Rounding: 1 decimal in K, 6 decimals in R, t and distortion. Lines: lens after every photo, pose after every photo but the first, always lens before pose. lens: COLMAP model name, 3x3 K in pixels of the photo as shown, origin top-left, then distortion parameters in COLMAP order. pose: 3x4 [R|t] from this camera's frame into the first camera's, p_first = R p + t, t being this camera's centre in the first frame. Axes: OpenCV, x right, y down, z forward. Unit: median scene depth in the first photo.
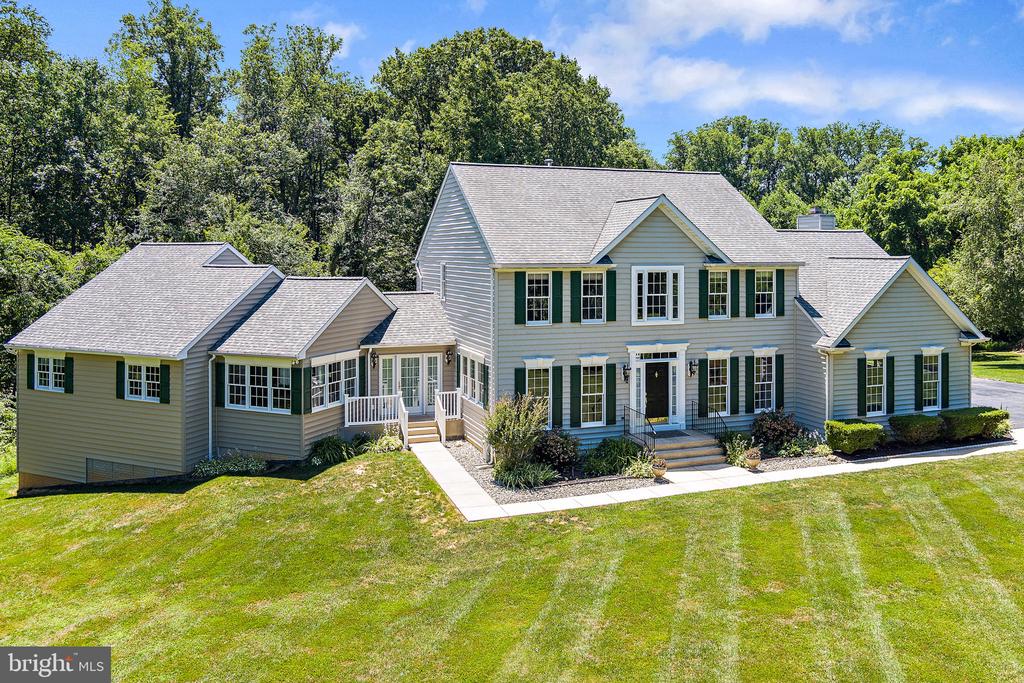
lens RADIAL K [[854.2, 0, 507.6], [0, 854.2, 236.6], [0, 0, 1]] dist [-0.066206, -0.004345]
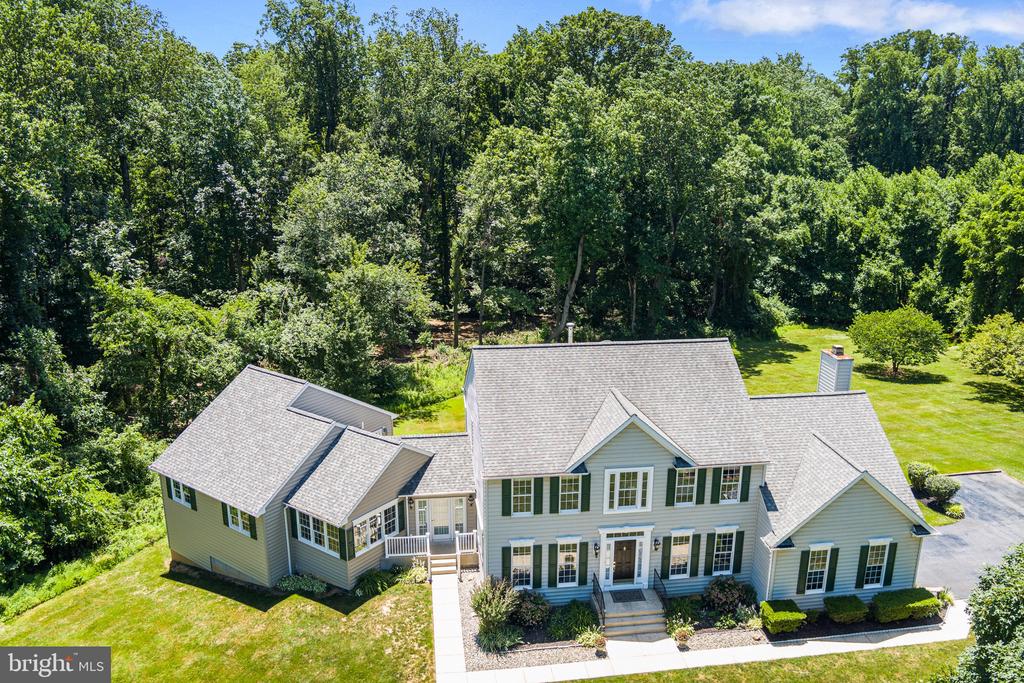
lens RADIAL K [[827.2, 0, 512.0], [0, 827.2, 341.5], [0, 0, 1]] dist [-0.067327, -0.004161]
pose [[0.977466, 0.060734, -0.202166, 0.239080], [-0.001065, 0.959123, 0.282988, -0.461880], [0.211089, -0.276396, 0.937575, -0.064659]]
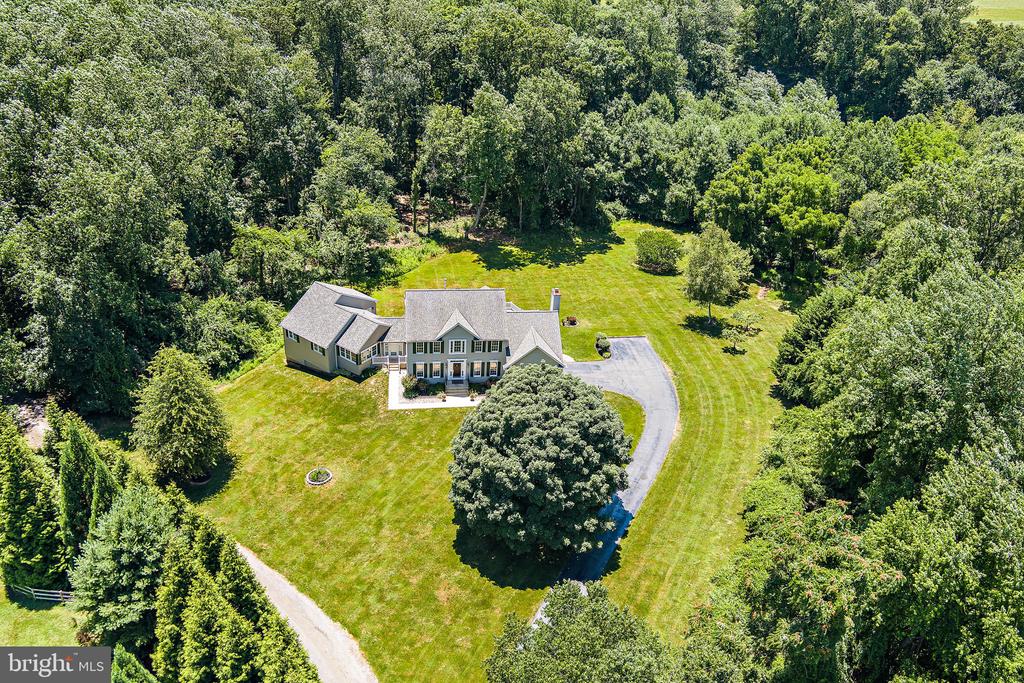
lens RADIAL K [[827.2, 0, 512.0], [0, 827.2, 341.5], [0, 0, 1]] dist [-0.067327, -0.004161]
pose [[0.975031, 0.159110, -0.154916, 0.906778], [-0.052625, 0.843281, 0.534890, -1.750017], [0.215744, -0.513382, 0.830598, -1.716606]]
